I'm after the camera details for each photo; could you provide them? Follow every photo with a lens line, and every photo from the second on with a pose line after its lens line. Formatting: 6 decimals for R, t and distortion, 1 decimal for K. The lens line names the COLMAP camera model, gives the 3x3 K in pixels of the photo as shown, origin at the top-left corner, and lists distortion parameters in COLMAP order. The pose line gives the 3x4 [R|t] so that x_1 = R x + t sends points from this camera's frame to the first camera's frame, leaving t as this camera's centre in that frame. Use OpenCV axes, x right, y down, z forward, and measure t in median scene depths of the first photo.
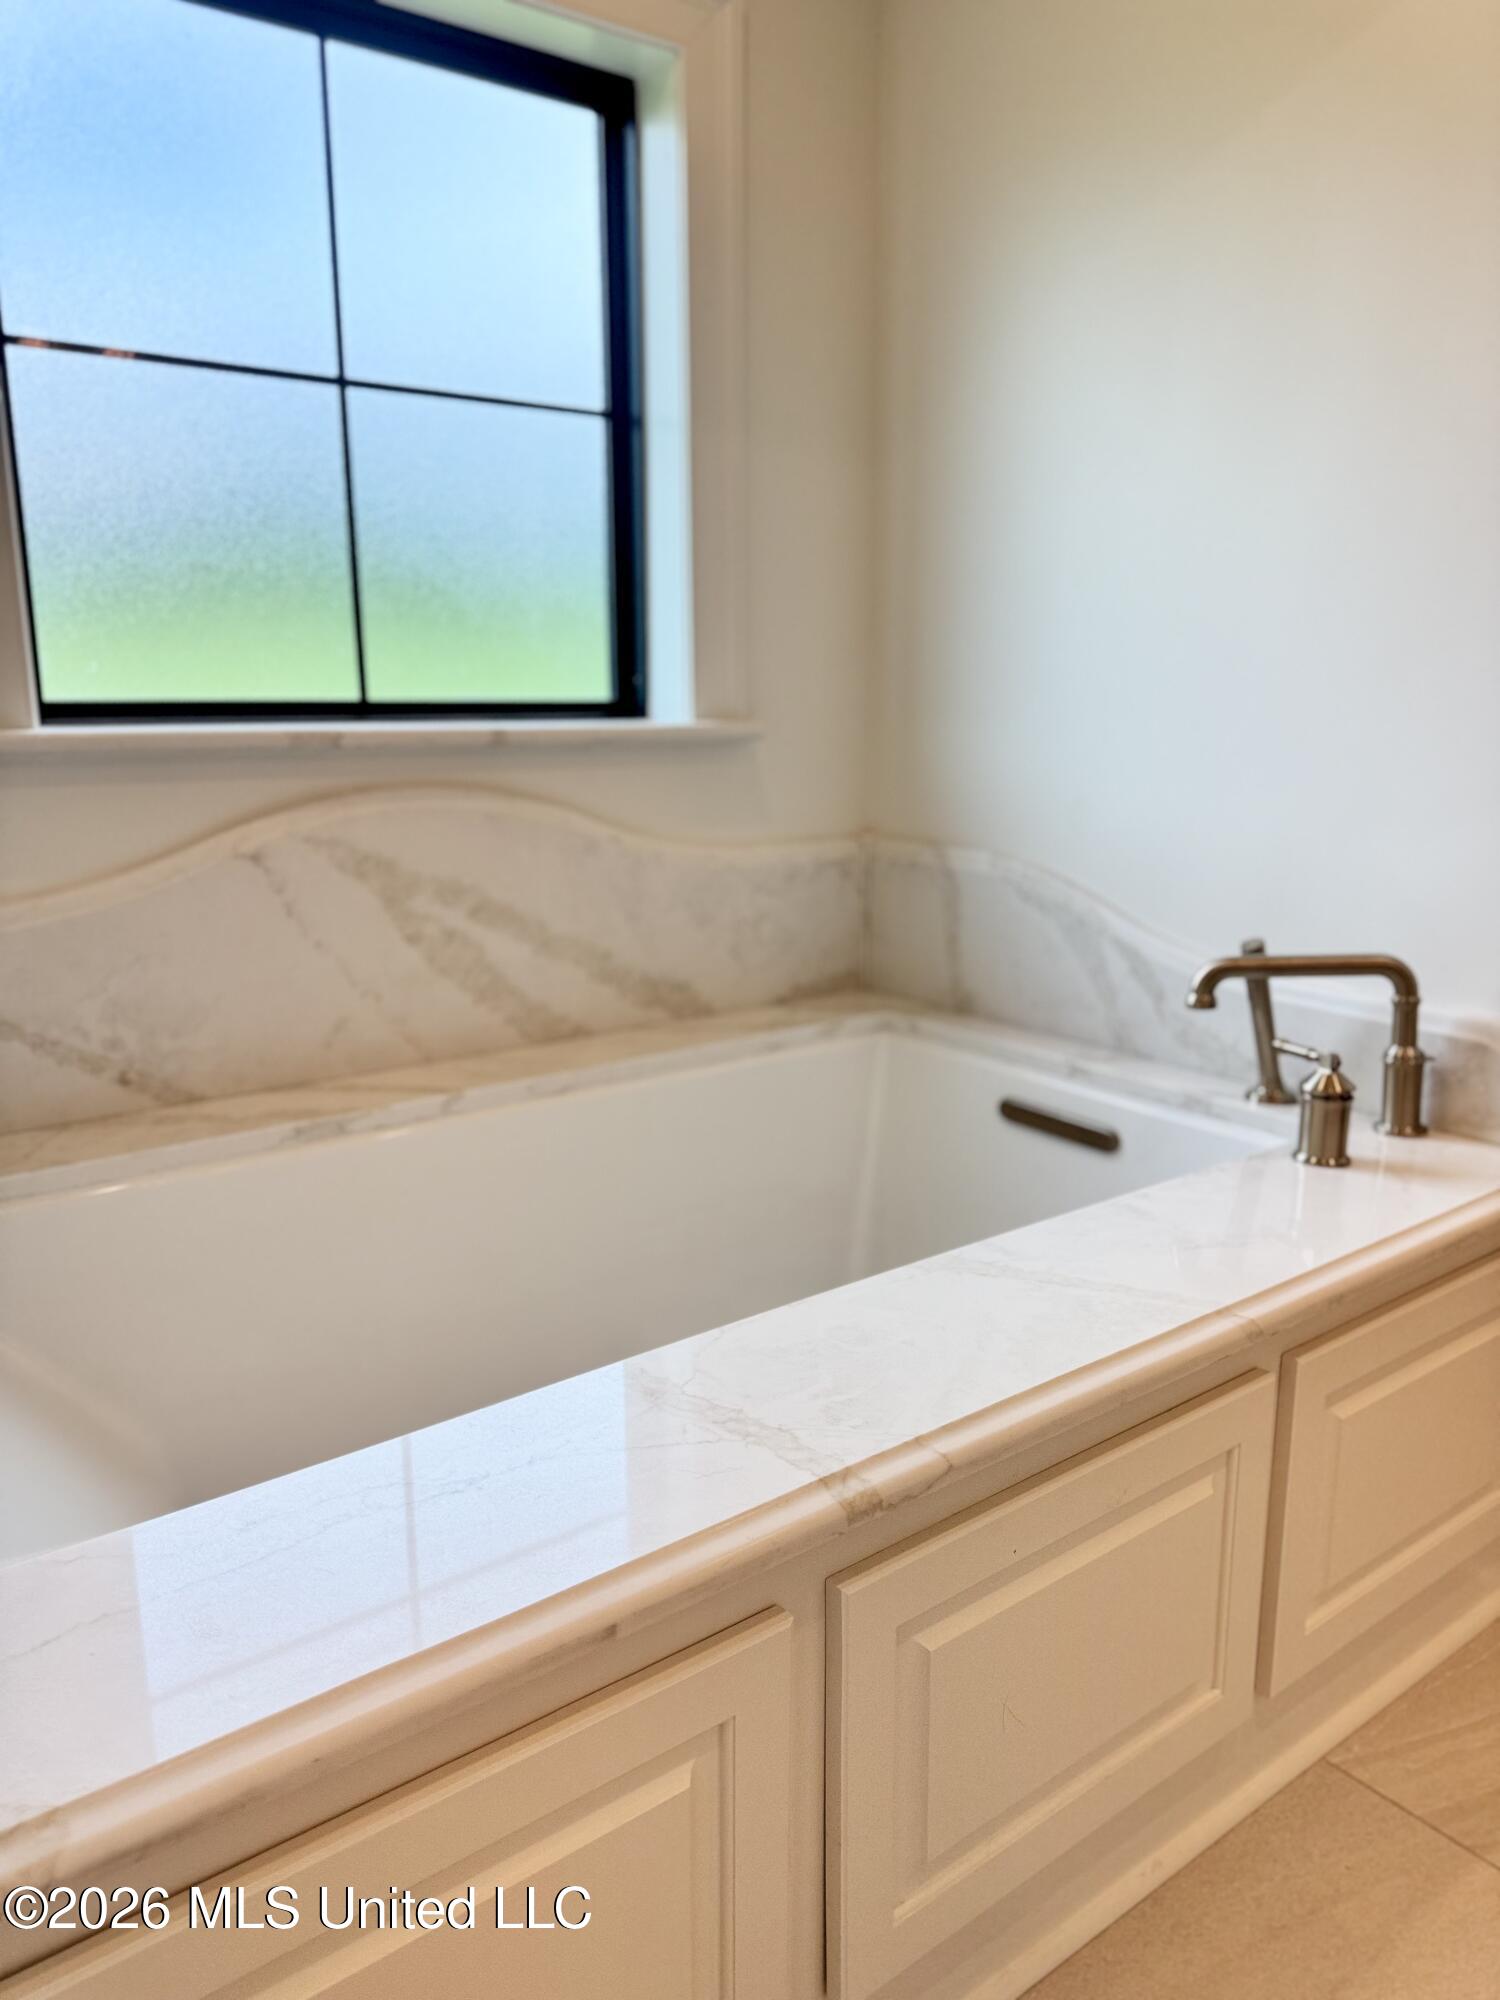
lens RADIAL K [[1423.0, 0, 750.0], [0, 1423.0, 1000.0], [0, 0, 1]] dist [0.041409, -0.092666]
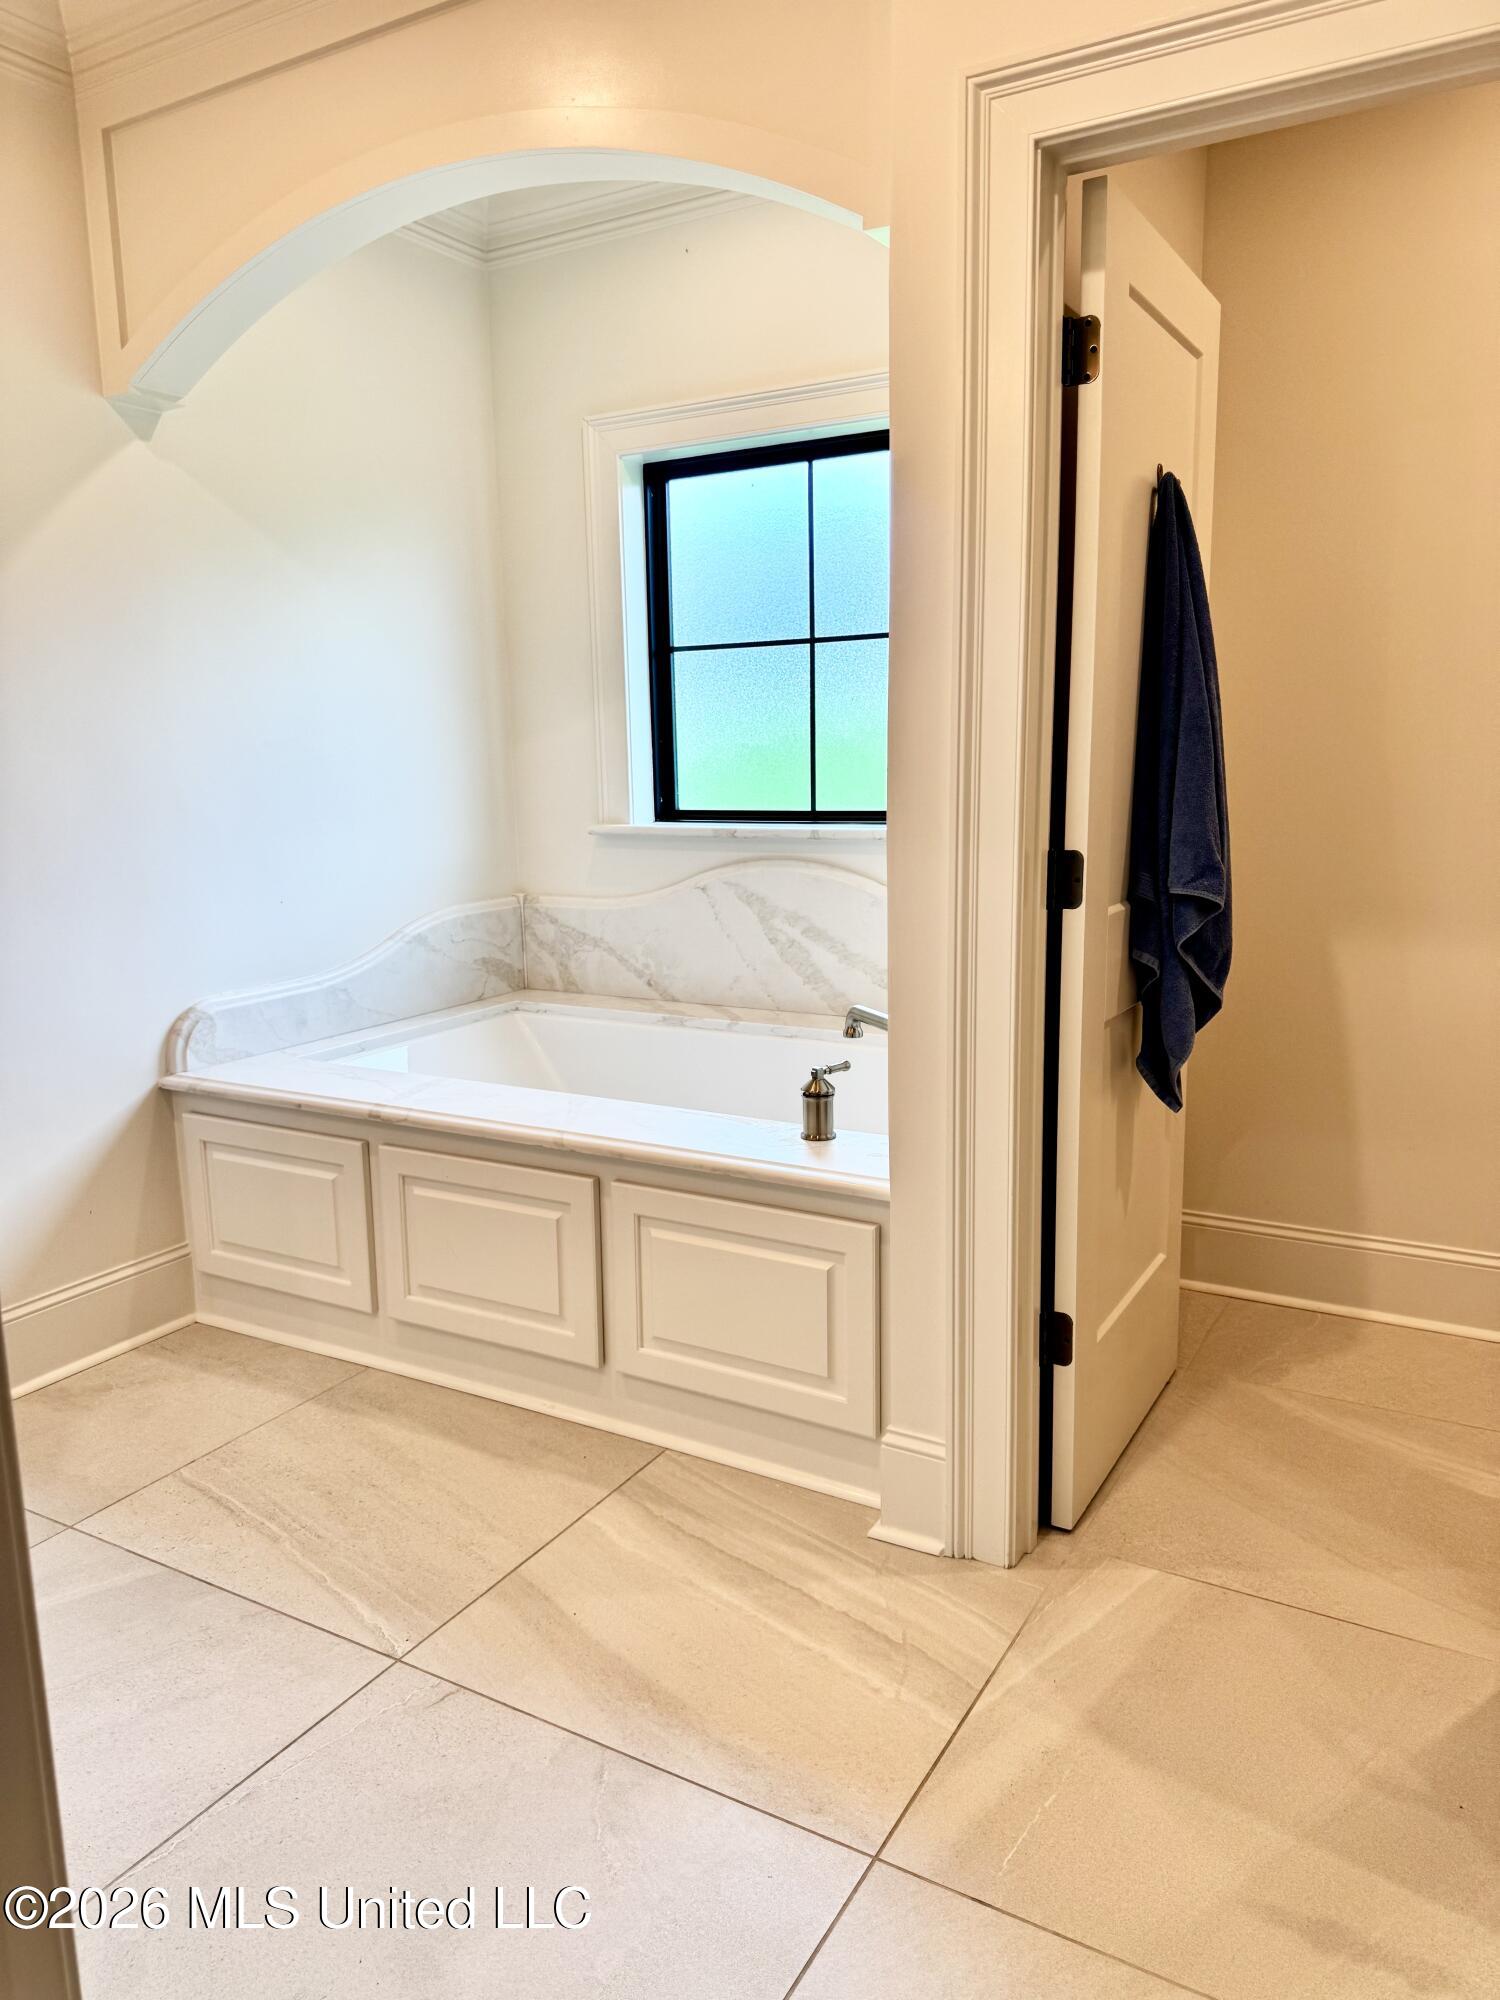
lens RADIAL K [[1423.0, 0, 750.0], [0, 1423.0, 1000.0], [0, 0, 1]] dist [0.041409, -0.092666]
pose [[0.382889, 0.157389, -0.910288, 1.474830], [-0.178098, 0.979471, 0.094439, -0.139986], [0.906464, 0.125961, 0.403059, 0.247131]]
